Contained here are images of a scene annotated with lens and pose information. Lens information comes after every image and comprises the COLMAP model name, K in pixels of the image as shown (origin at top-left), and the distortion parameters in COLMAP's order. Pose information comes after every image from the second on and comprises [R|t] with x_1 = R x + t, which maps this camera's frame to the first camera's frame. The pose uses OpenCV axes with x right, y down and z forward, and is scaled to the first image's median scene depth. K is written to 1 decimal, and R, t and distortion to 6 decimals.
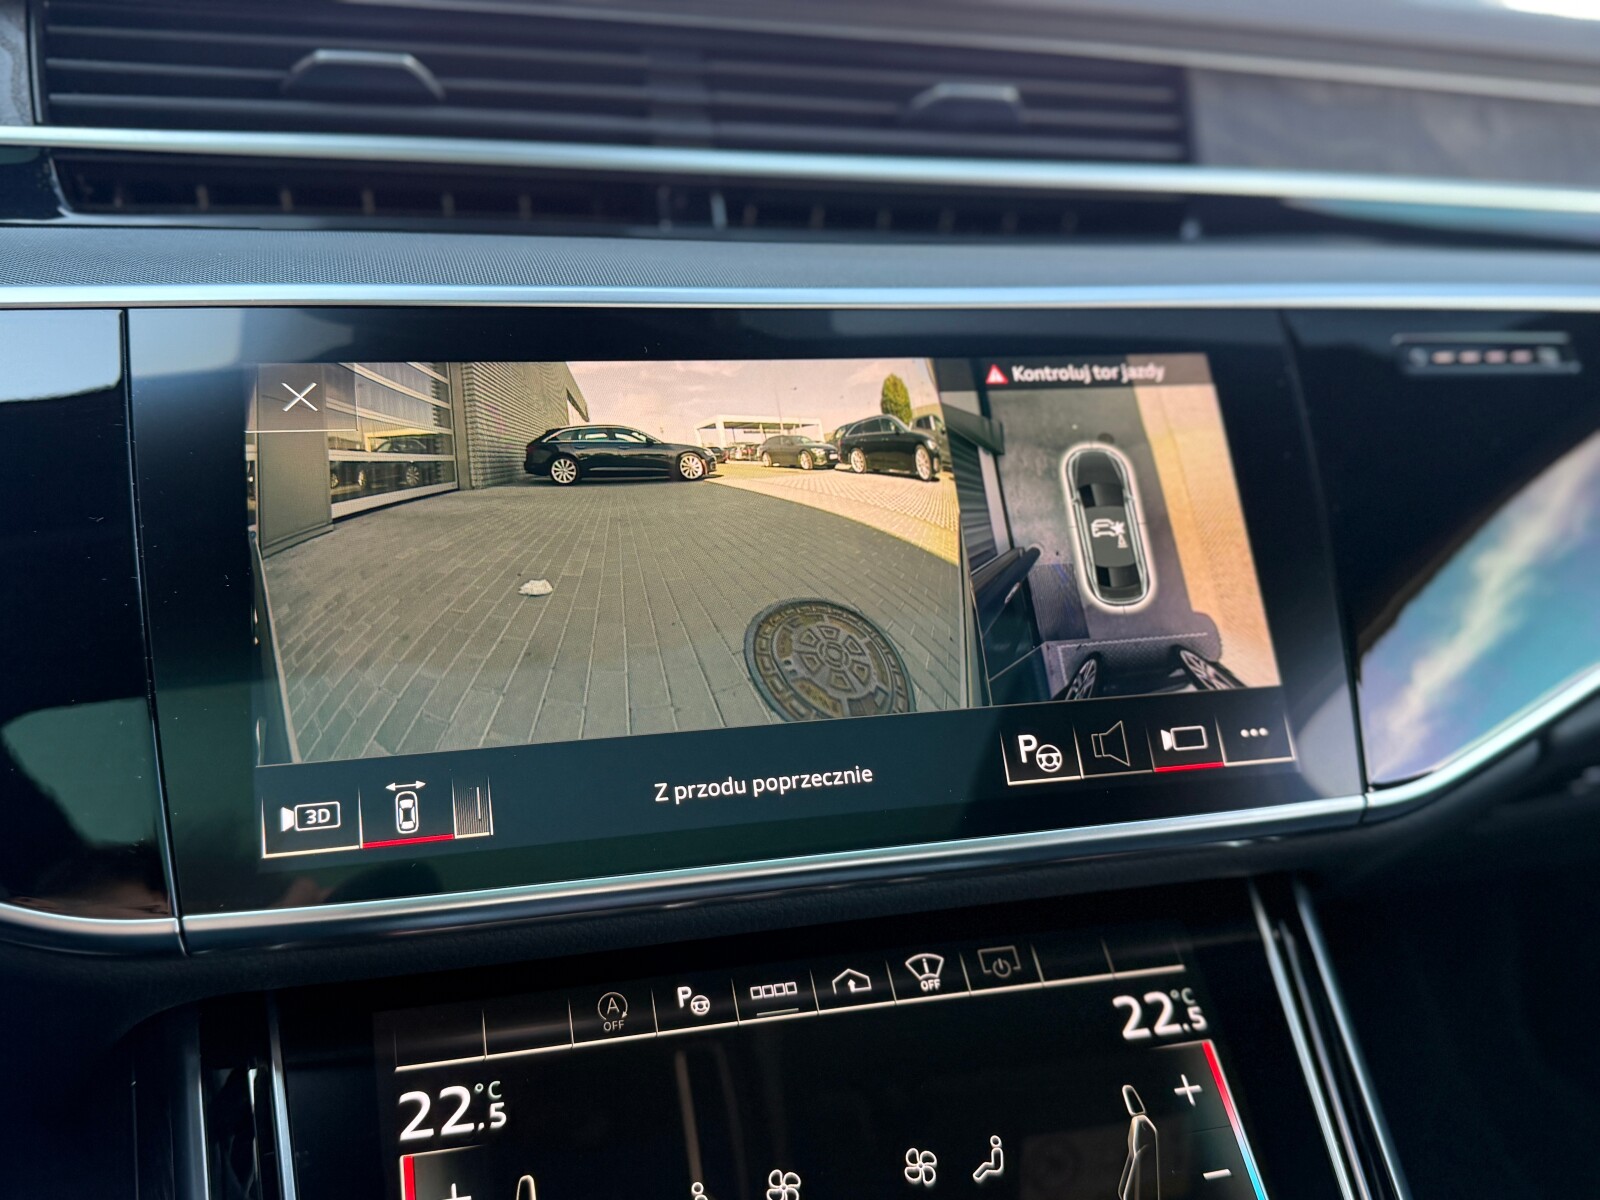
lens RADIAL K [[1445.6, 0, 792.6], [0, 1445.6, 612.6], [0, 0, 1]] dist [0.129513, -0.276949]
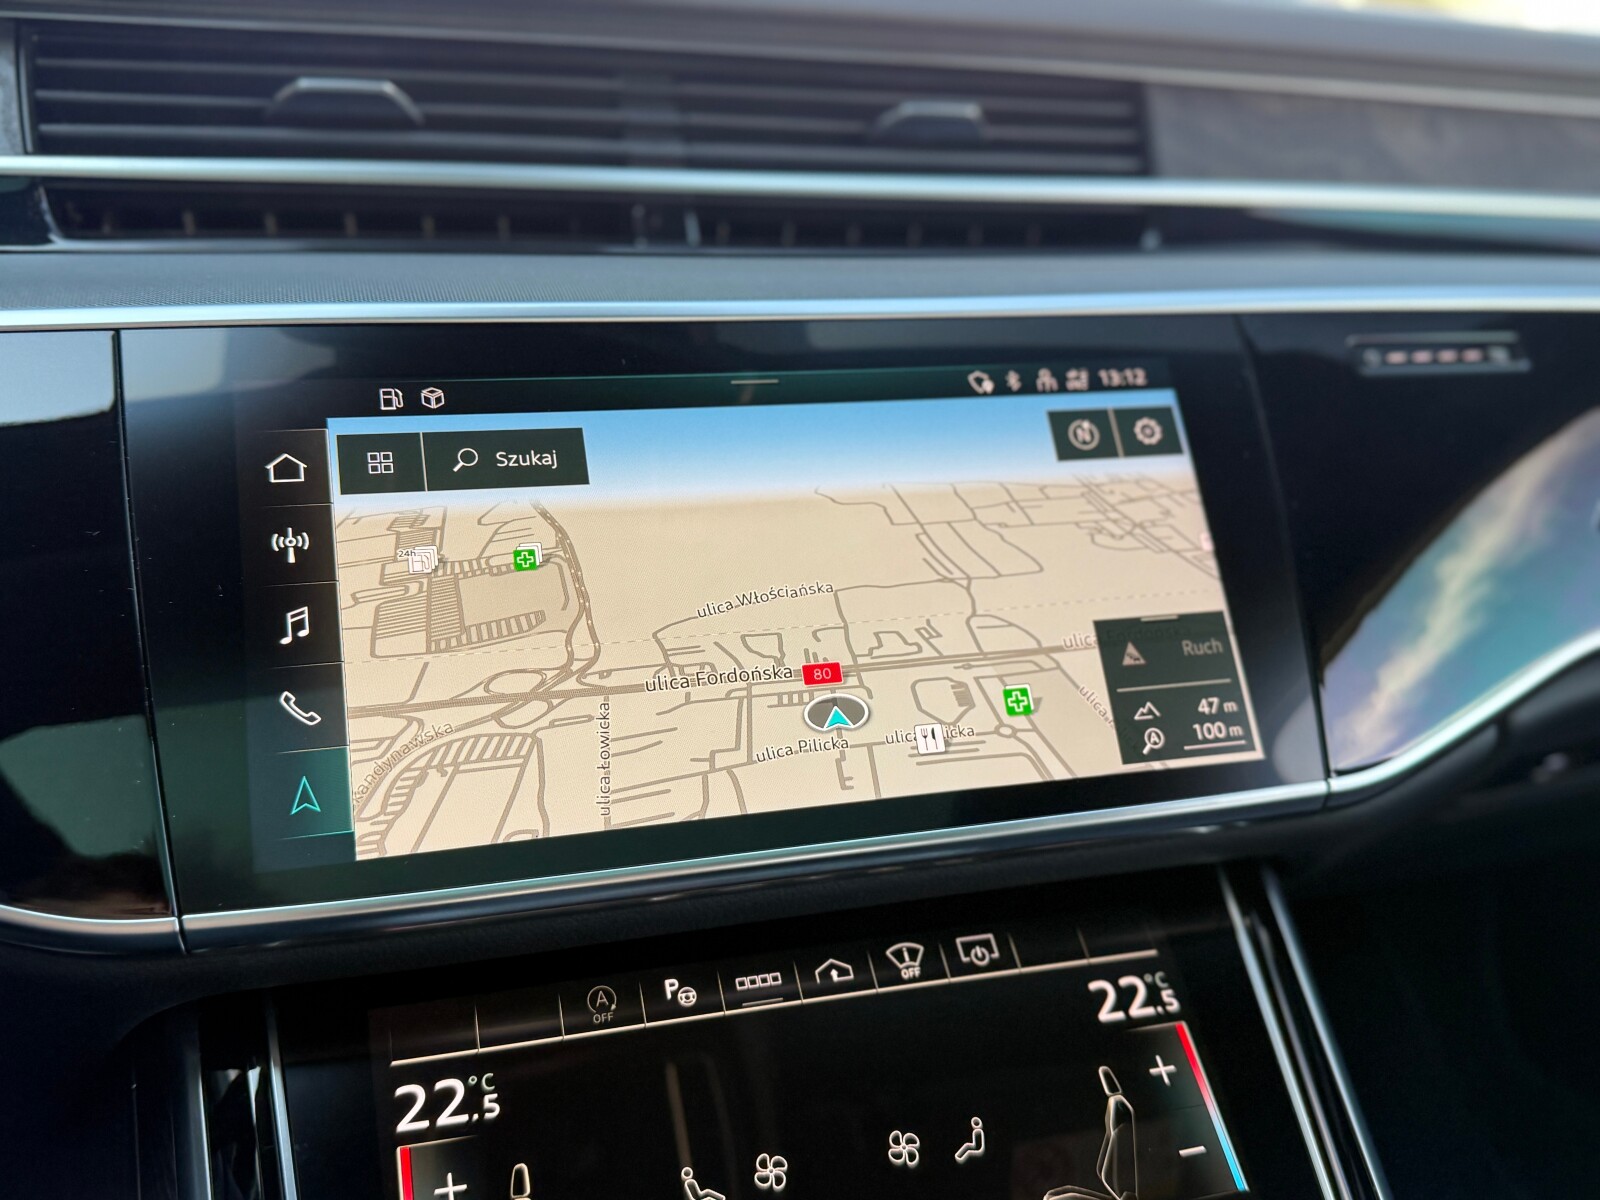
lens RADIAL K [[1445.6, 0, 790.8], [0, 1445.6, 609.5], [0, 0, 1]] dist [0.129513, -0.276949]
pose [[0.999779, -0.018734, 0.009514, 0.004883], [0.018879, 0.999703, -0.015404, 0.013154], [-0.009223, 0.015581, 0.999836, -0.031155]]
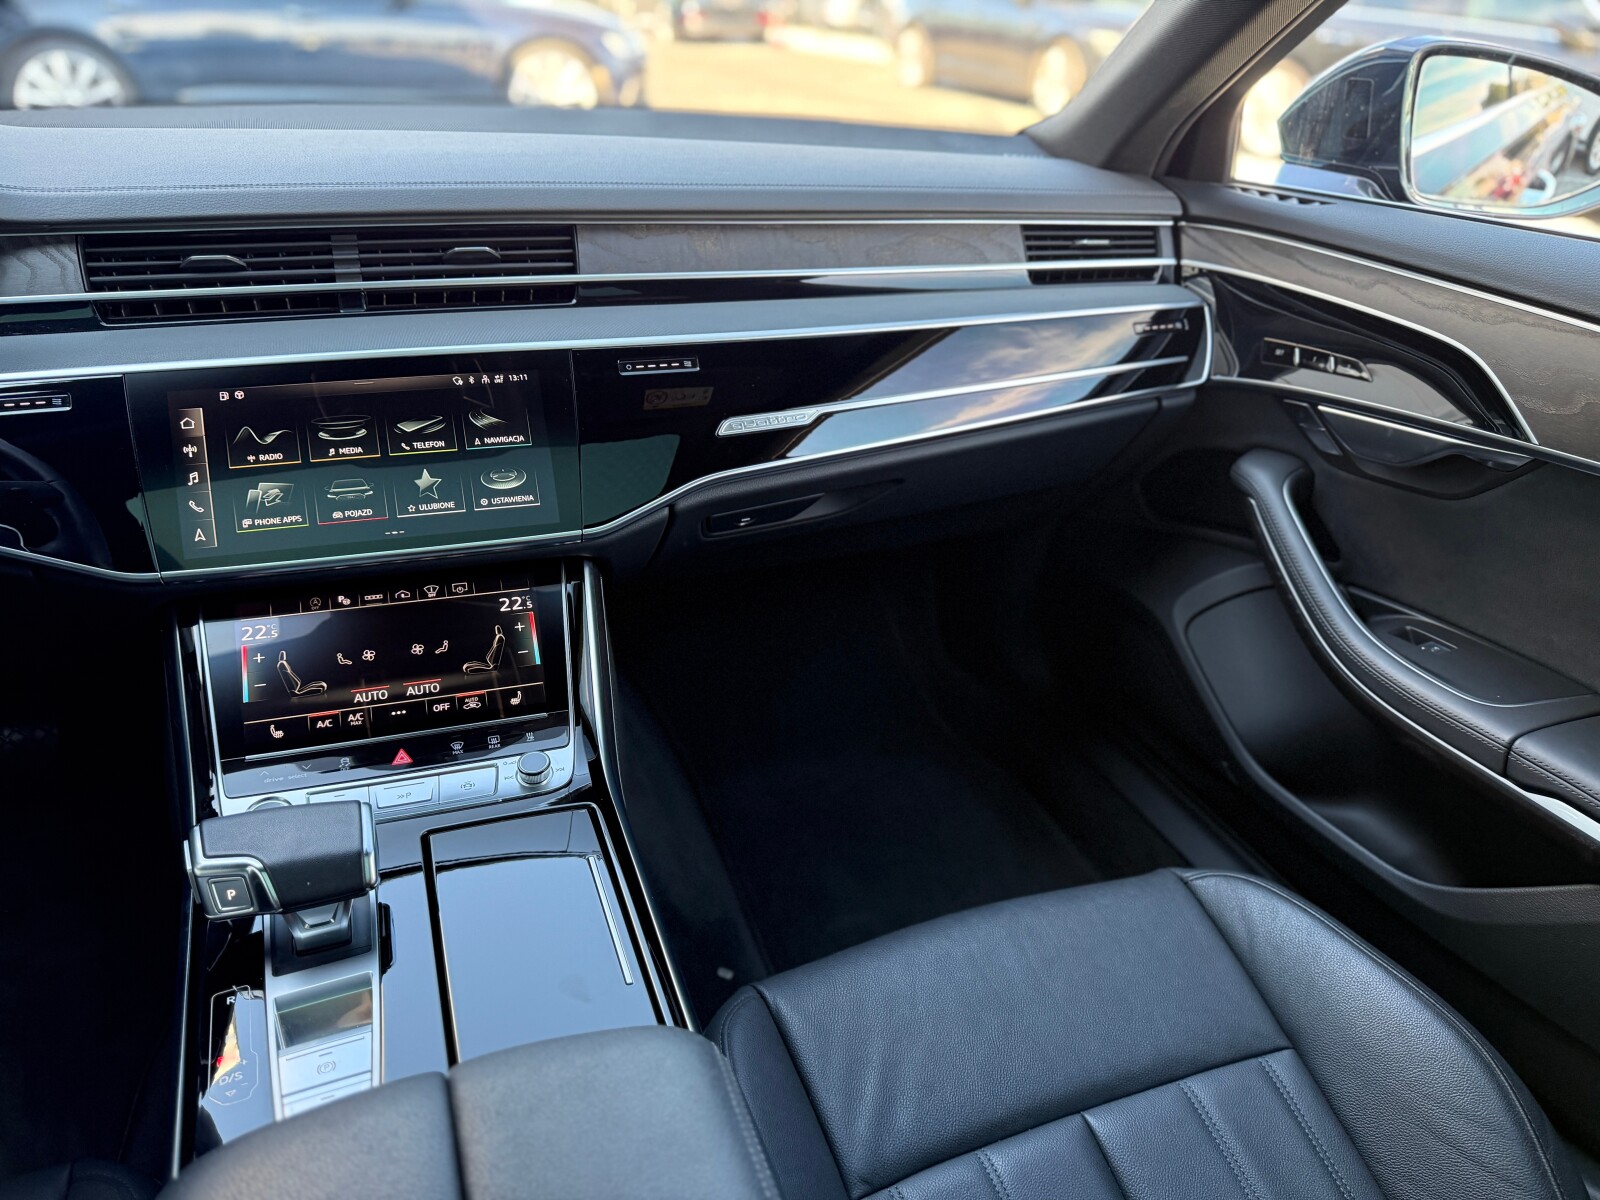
lens RADIAL K [[1132.5, 0, 818.9], [0, 1132.5, 589.7], [0, 0, 1]] dist [0.056280, -0.105395]
pose [[0.998527, -0.014547, 0.052277, 0.761933], [0.004246, 0.981386, 0.191996, -0.197570], [-0.054097, -0.191492, 0.980002, -1.315675]]
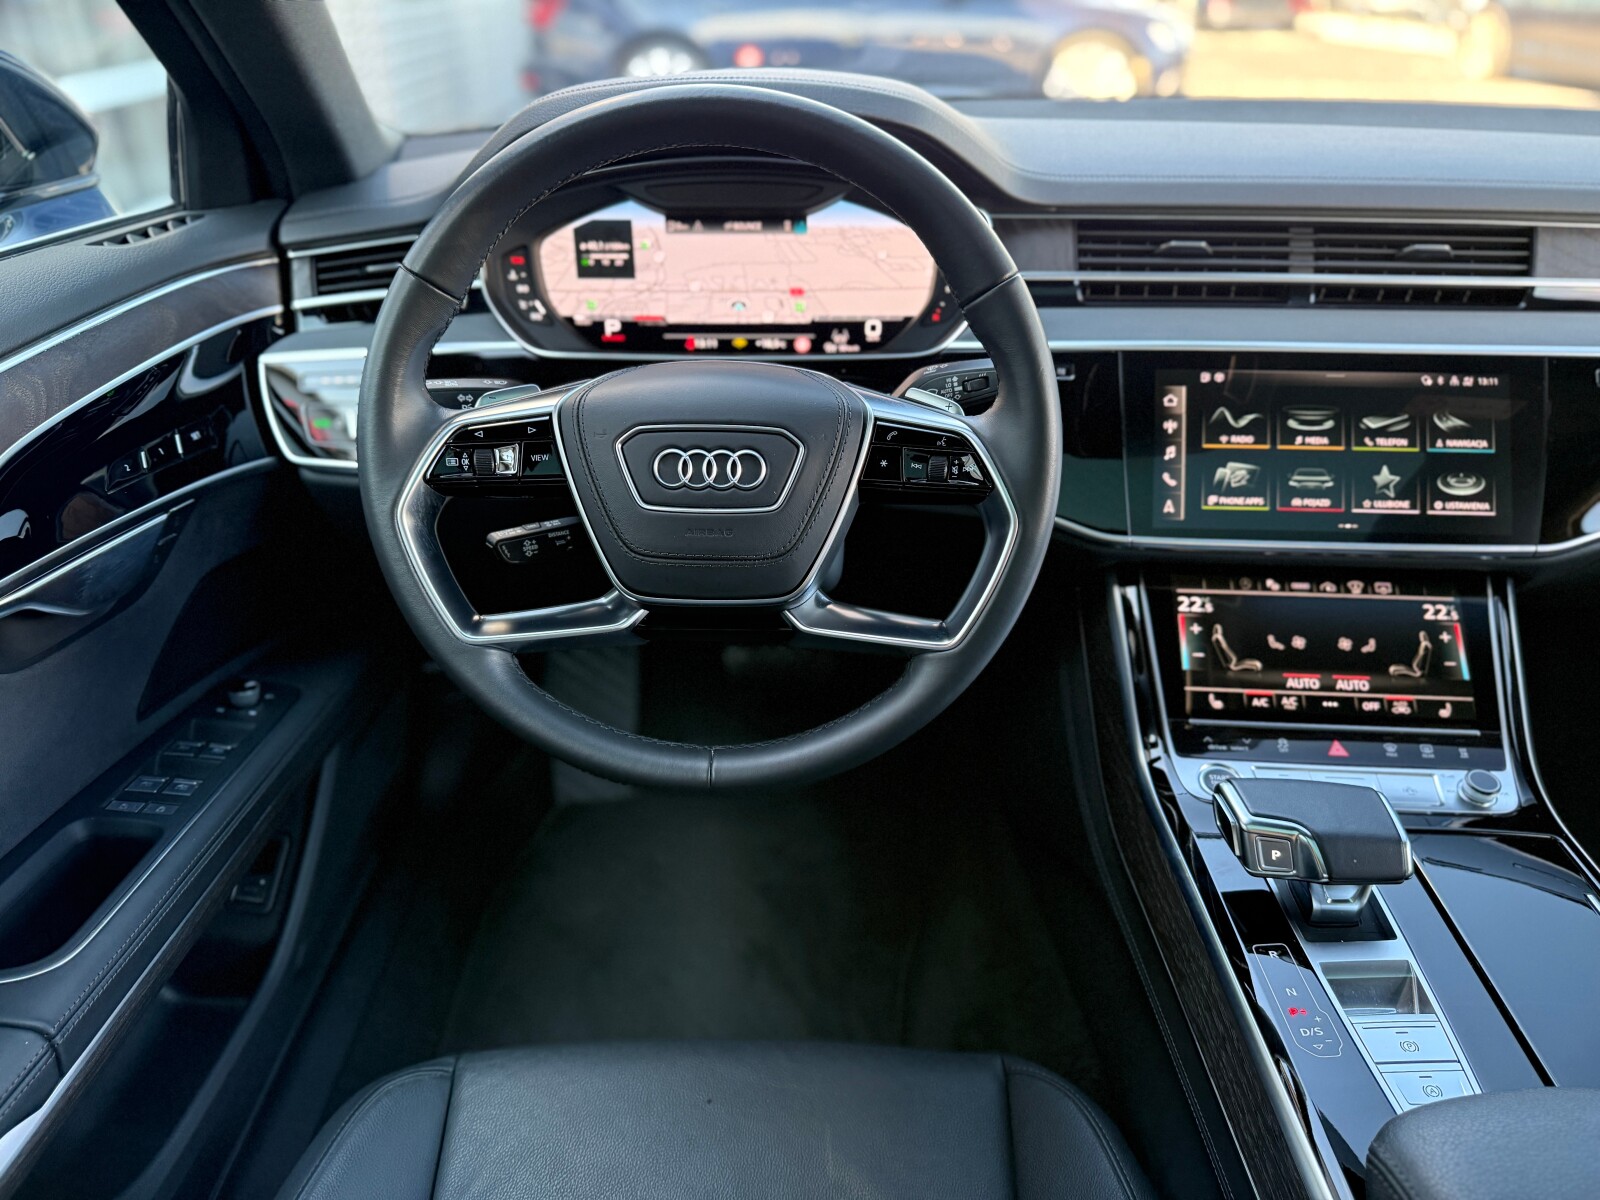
lens RADIAL K [[1132.5, 0, 797.1], [0, 1132.5, 595.4], [0, 0, 1]] dist [0.056280, -0.105395]
pose [[0.938230, 0.133780, -0.319104, -0.230448], [-0.066651, 0.974837, 0.212720, -0.154374], [0.339532, -0.178311, 0.923538, -1.524945]]
